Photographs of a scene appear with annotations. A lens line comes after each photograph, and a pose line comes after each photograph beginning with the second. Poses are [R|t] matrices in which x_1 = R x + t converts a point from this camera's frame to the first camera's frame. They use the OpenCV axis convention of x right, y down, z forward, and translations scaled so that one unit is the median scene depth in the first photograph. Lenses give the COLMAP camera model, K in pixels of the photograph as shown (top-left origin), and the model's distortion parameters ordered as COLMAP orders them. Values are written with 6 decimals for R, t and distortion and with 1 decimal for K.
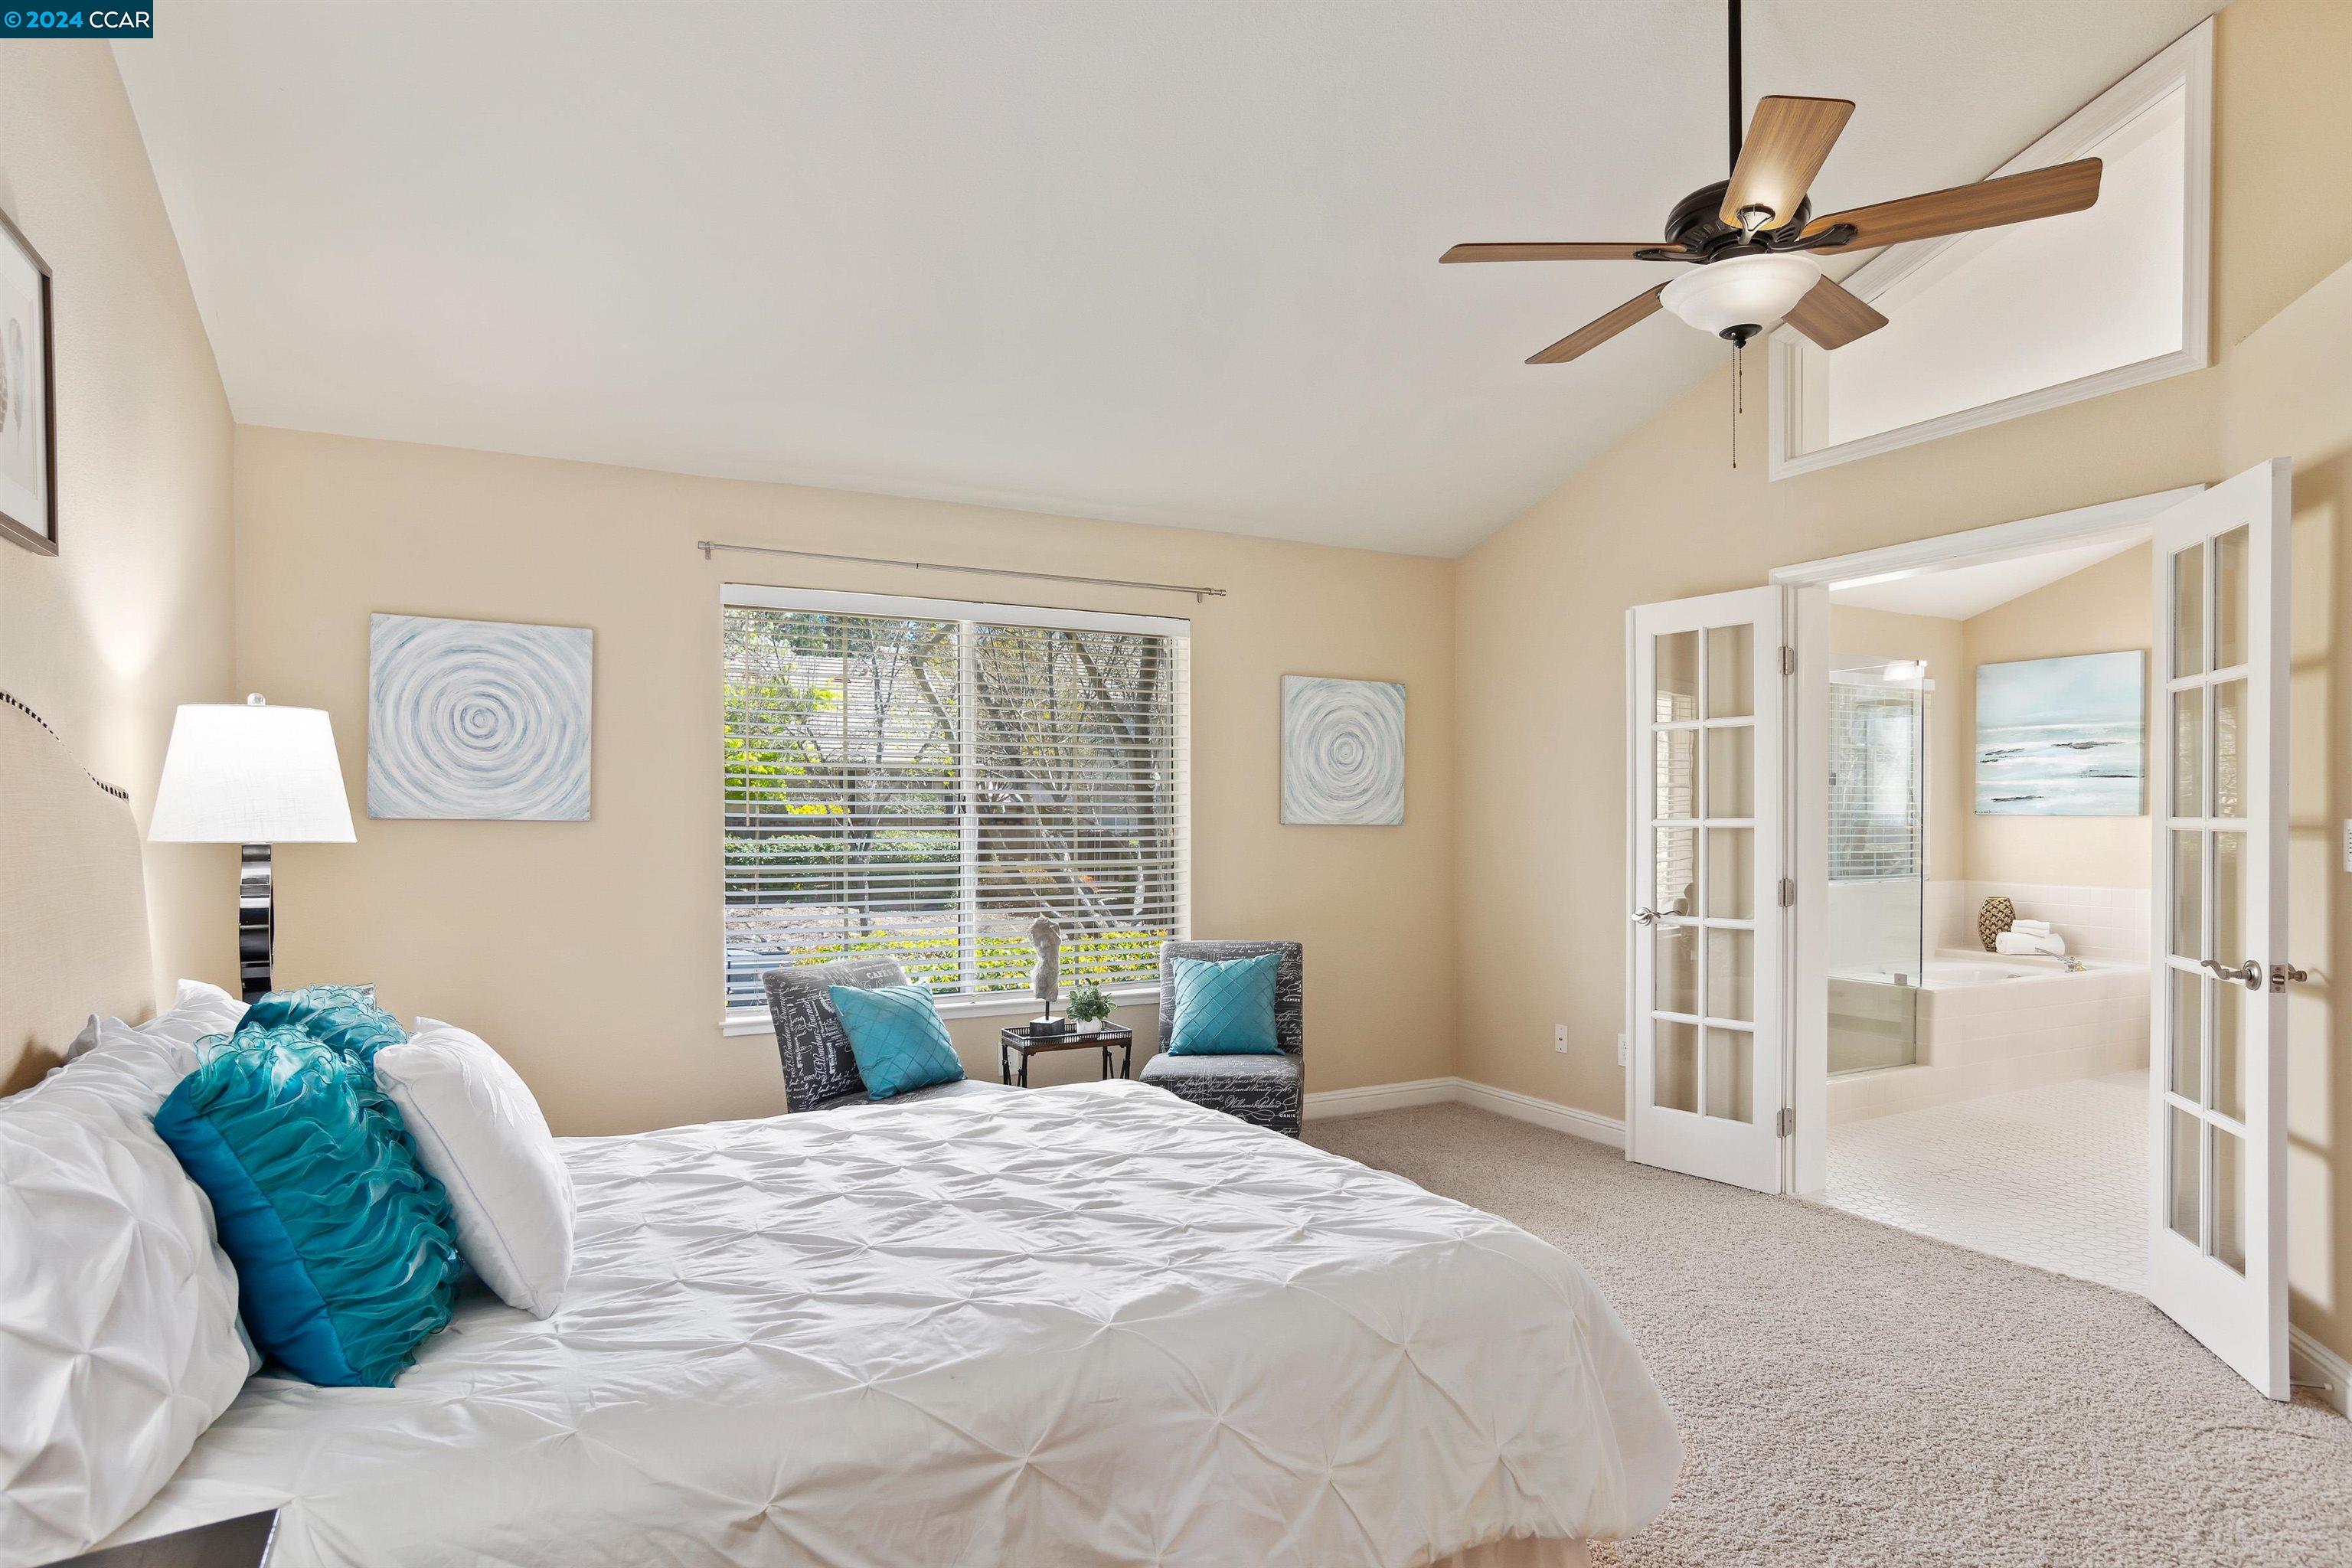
lens RADIAL K [[1258.1, 0, 1176.0], [0, 1258.1, 784.0], [0, 0, 1]] dist [-0.001266, -0.000031]
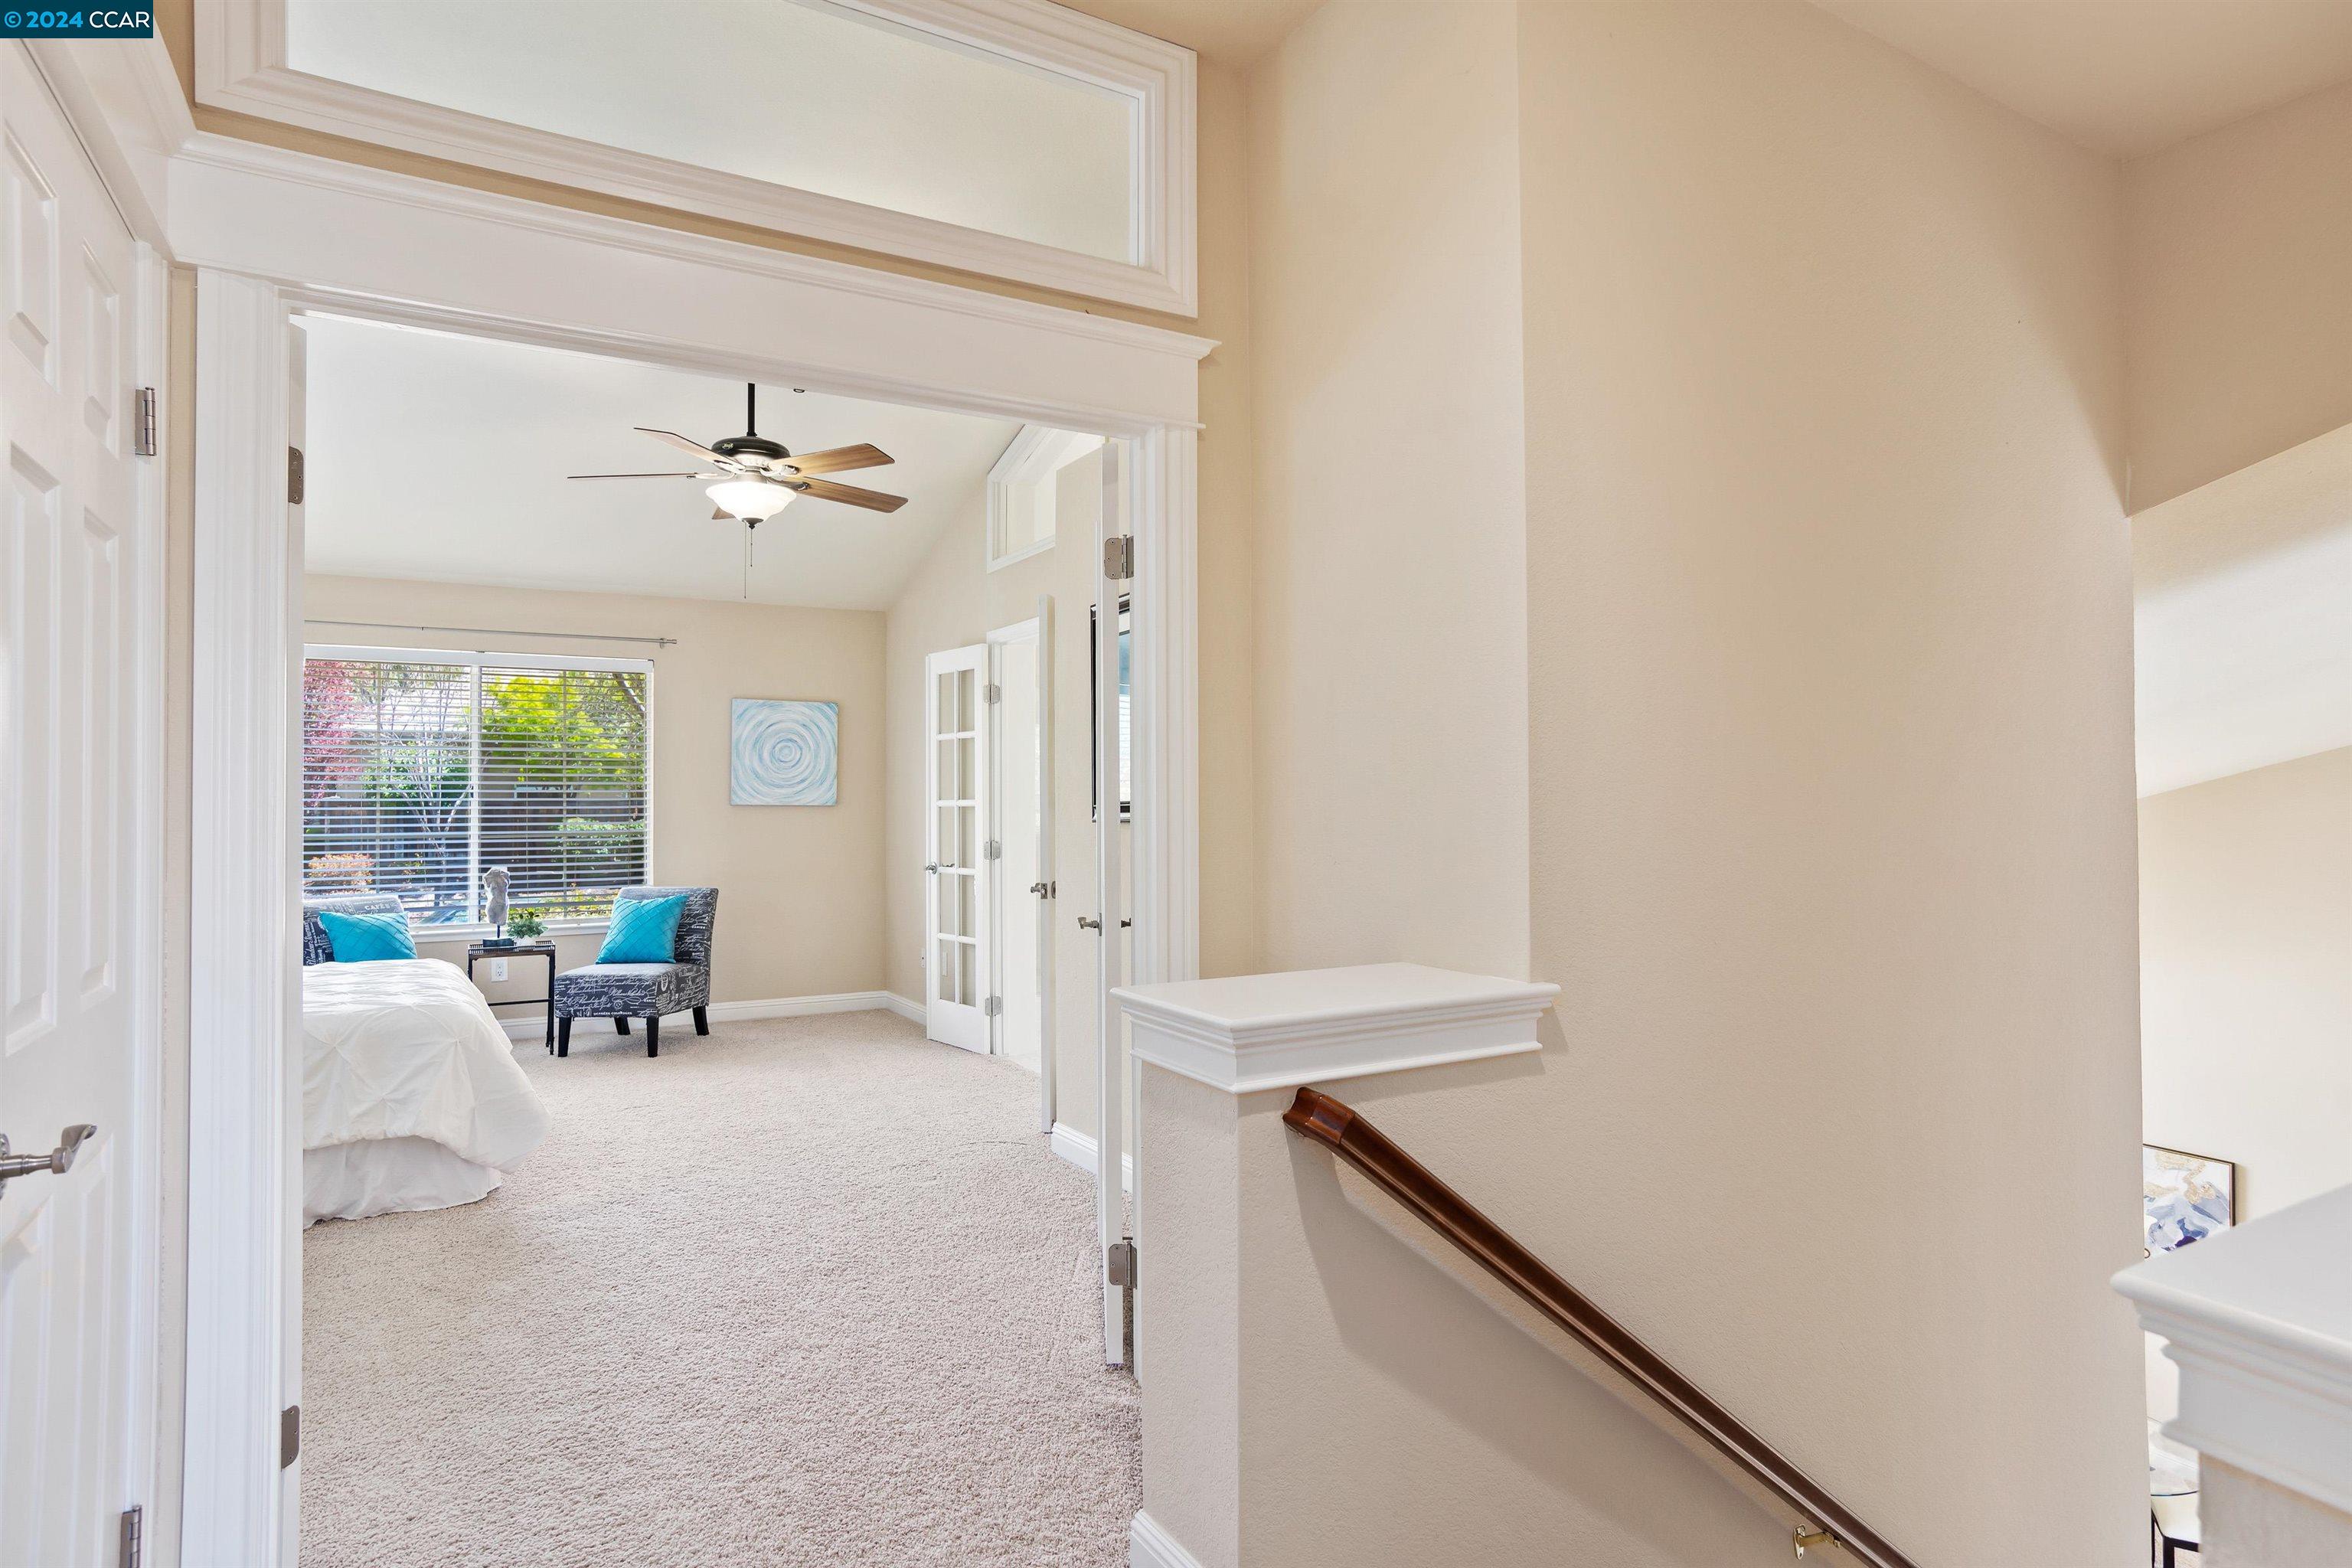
lens RADIAL K [[1281.5, 0, 1176.4], [0, 1281.5, 732.7], [0, 0, 1]] dist [-0.032403, 0.000123]
pose [[0.999969, -0.003425, 0.007154, 0.640140], [0.003603, 0.999680, -0.025053, -0.012764], [-0.007066, 0.025078, 0.999661, -0.474686]]
